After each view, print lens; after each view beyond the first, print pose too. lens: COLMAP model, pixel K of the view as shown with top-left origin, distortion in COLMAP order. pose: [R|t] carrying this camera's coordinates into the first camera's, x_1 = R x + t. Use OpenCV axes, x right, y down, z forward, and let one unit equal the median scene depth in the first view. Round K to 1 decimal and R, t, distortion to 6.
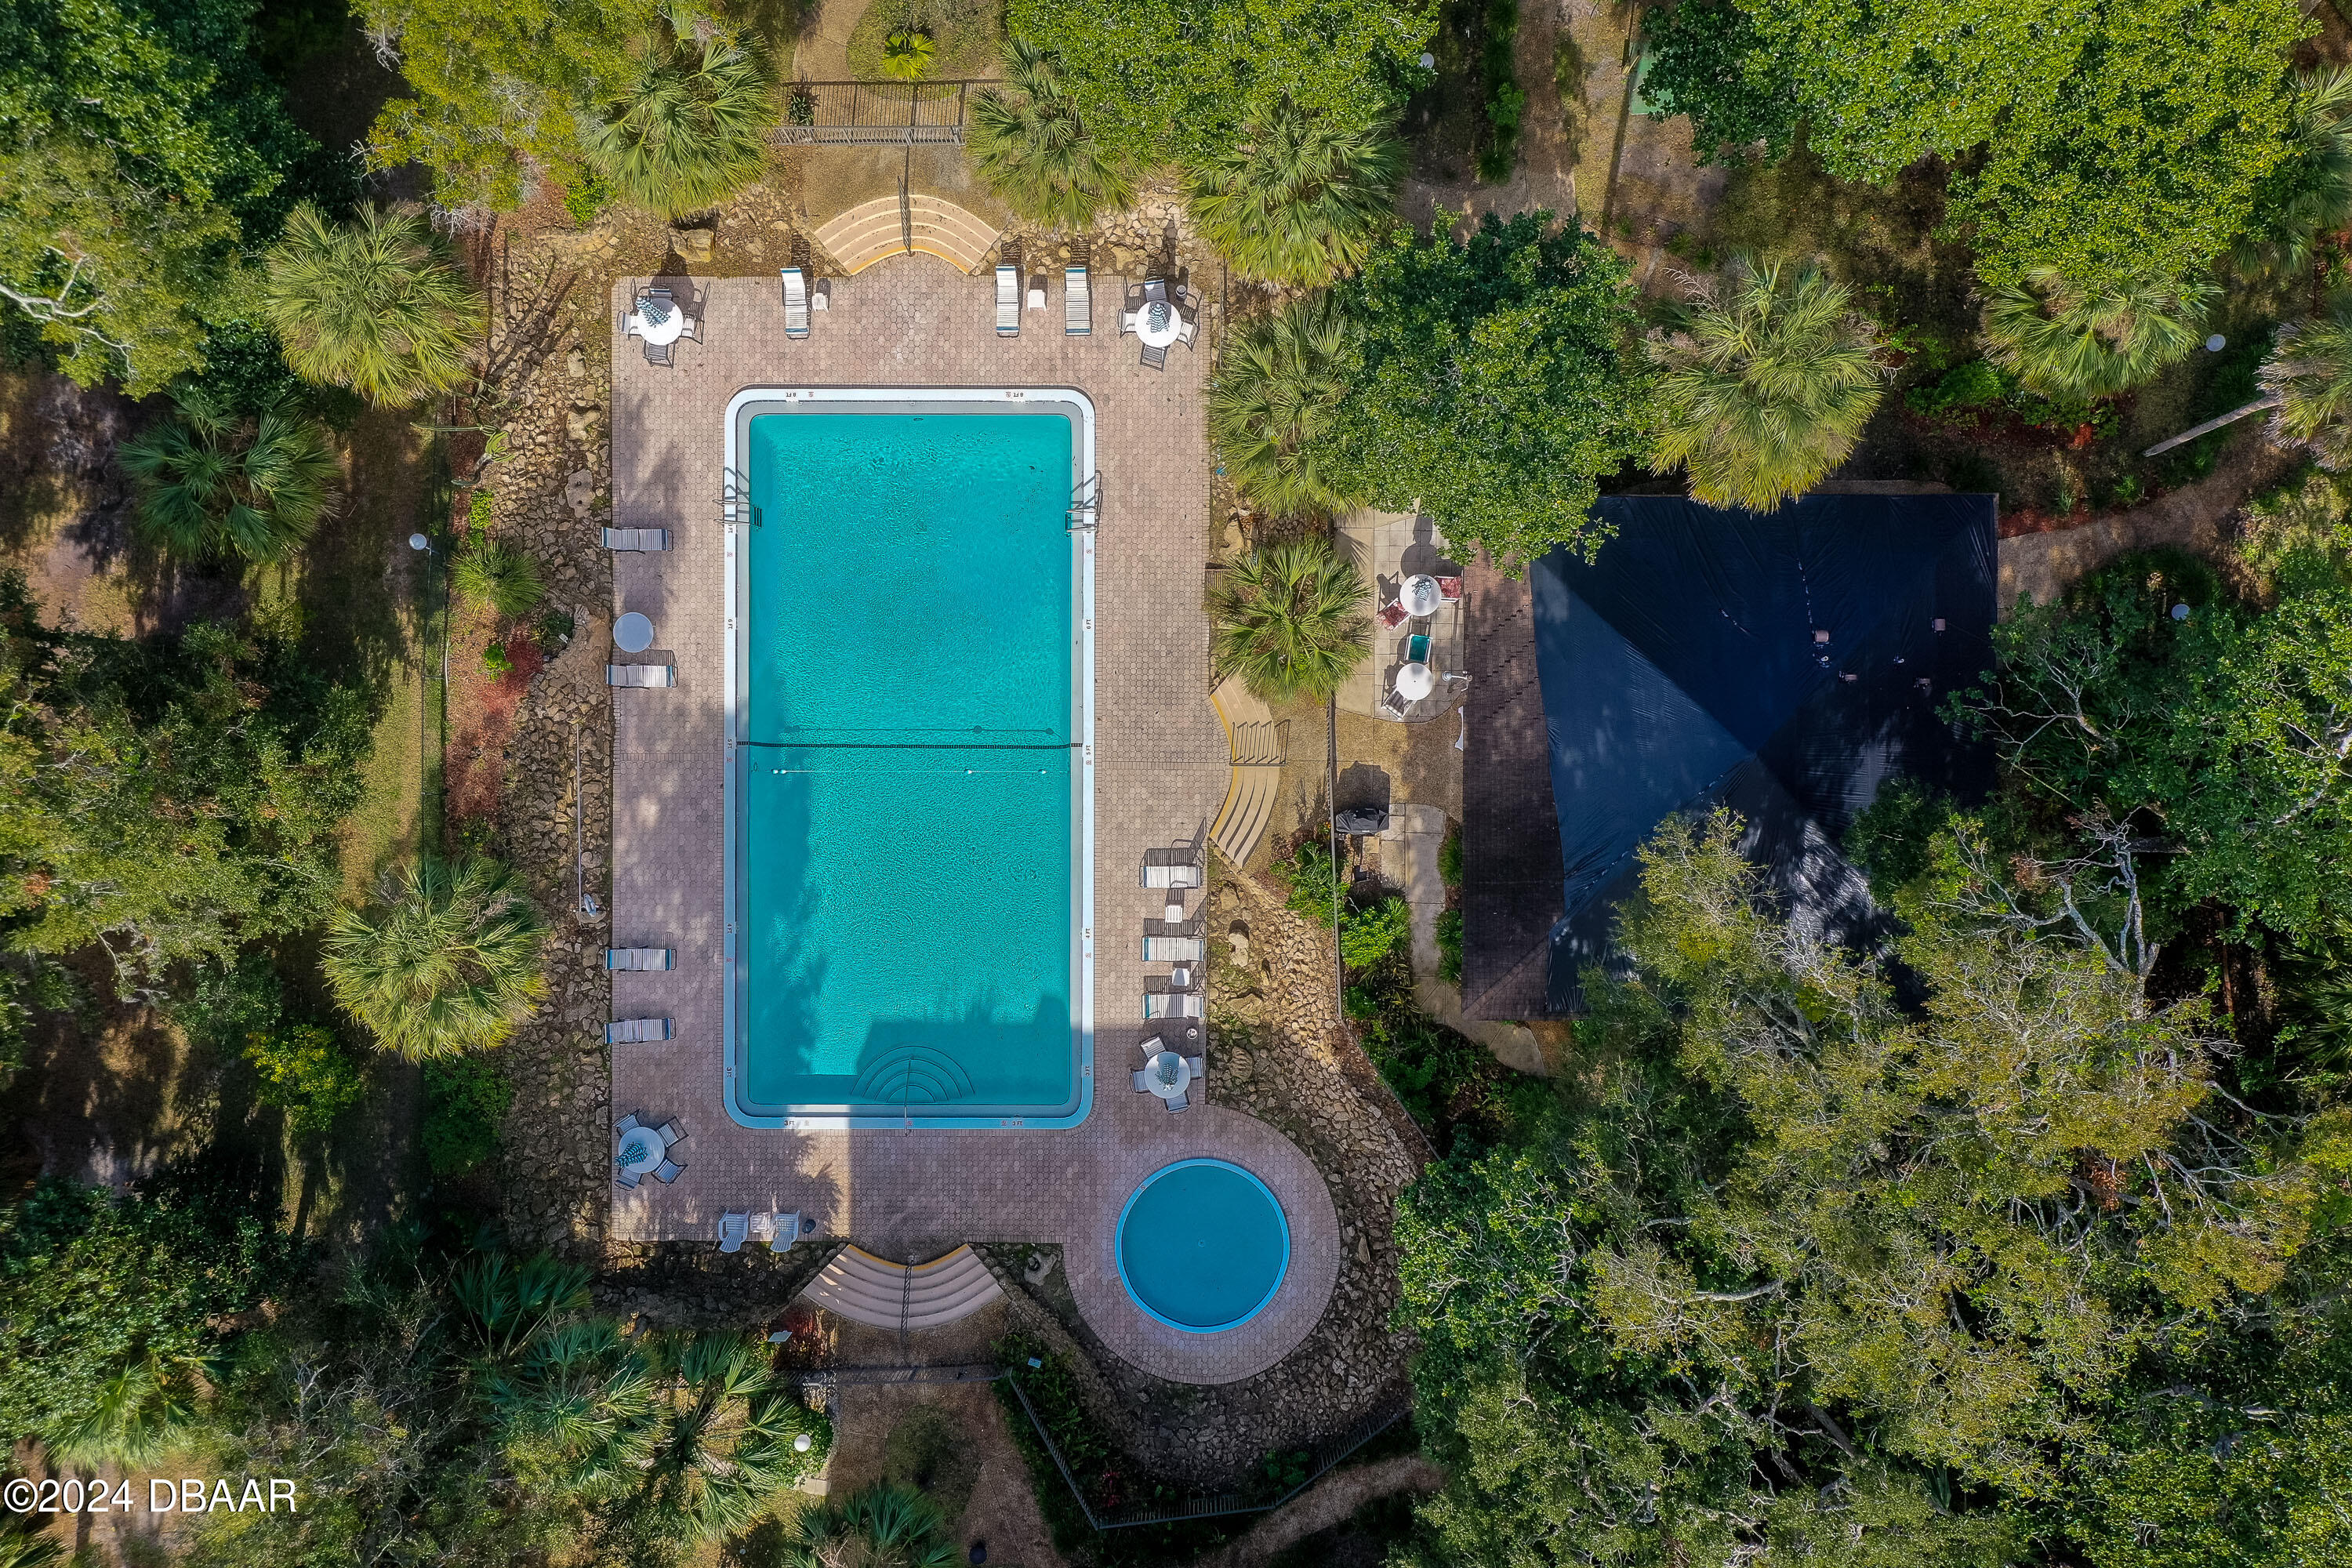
lens RADIAL K [[1998.1, 0, 1172.7], [0, 1998.1, 802.9], [0, 0, 1]] dist [0.004343, 0.027318]
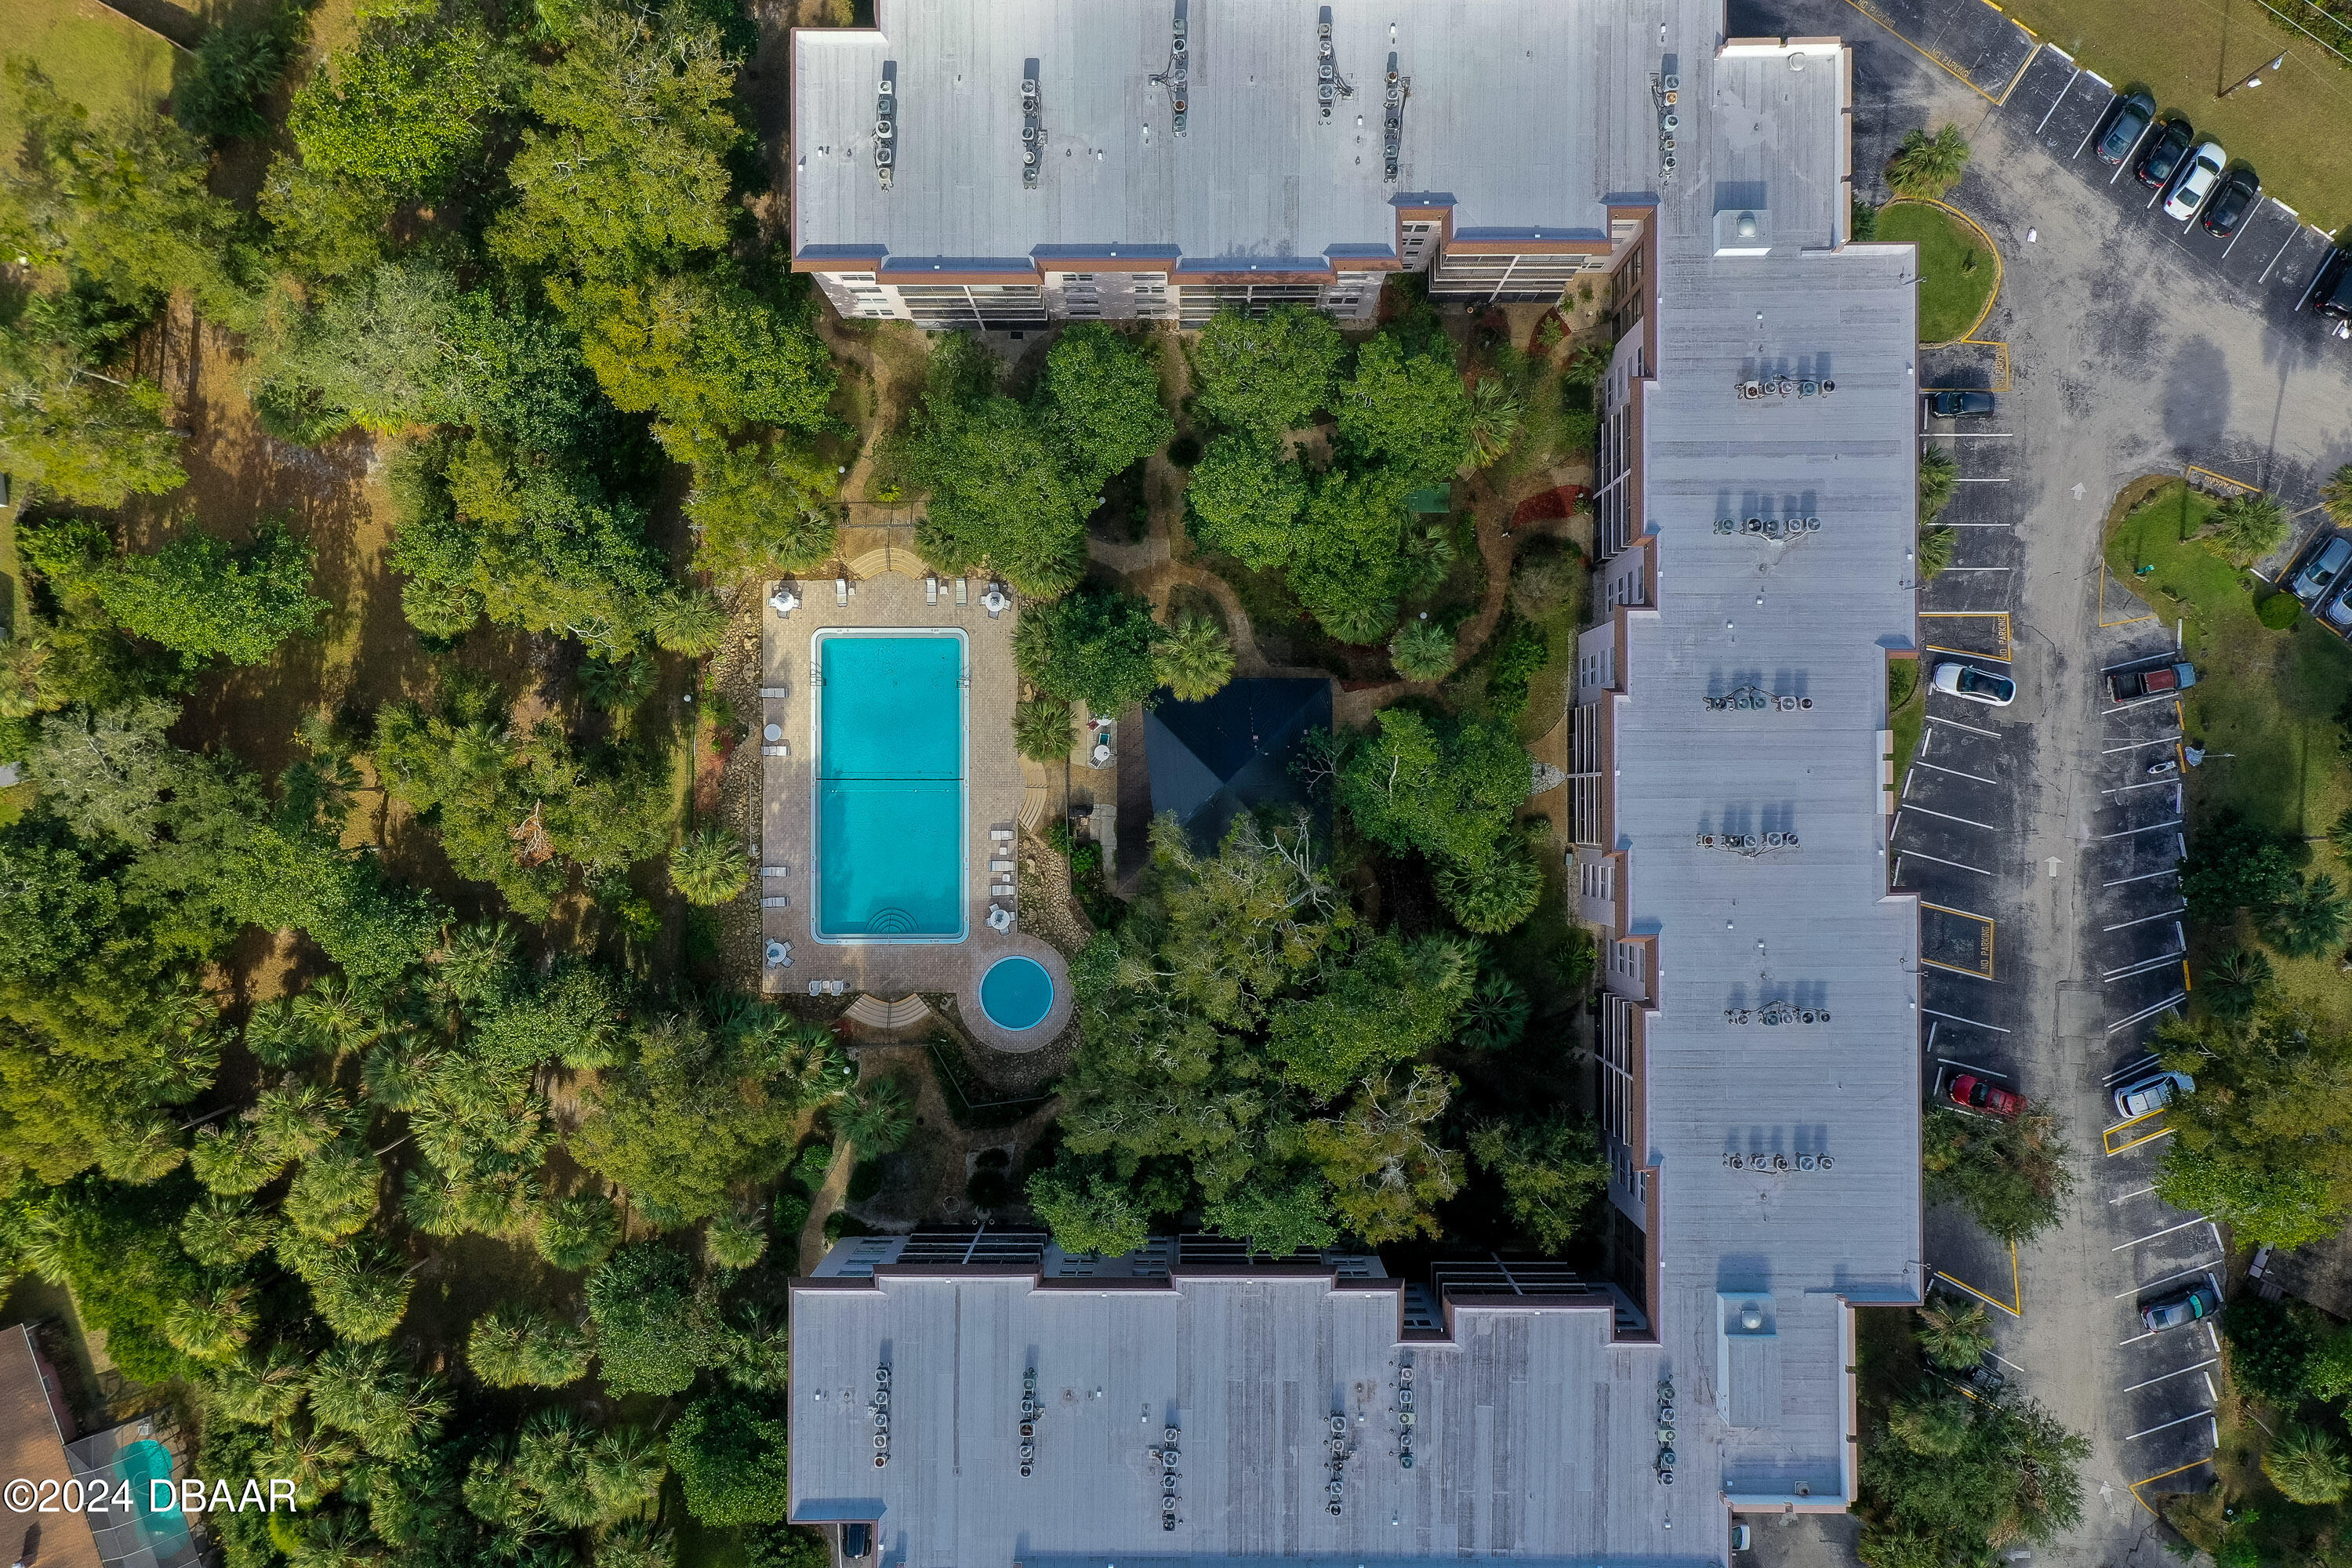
lens RADIAL K [[1998.1, 0, 1183.1], [0, 1998.1, 768.9], [0, 0, 1]] dist [0.004343, 0.027318]
pose [[0.999974, -0.004455, 0.005712, 0.200364], [0.004537, 0.999885, -0.014455, -0.006525], [-0.005647, 0.014480, 0.999879, -1.359114]]
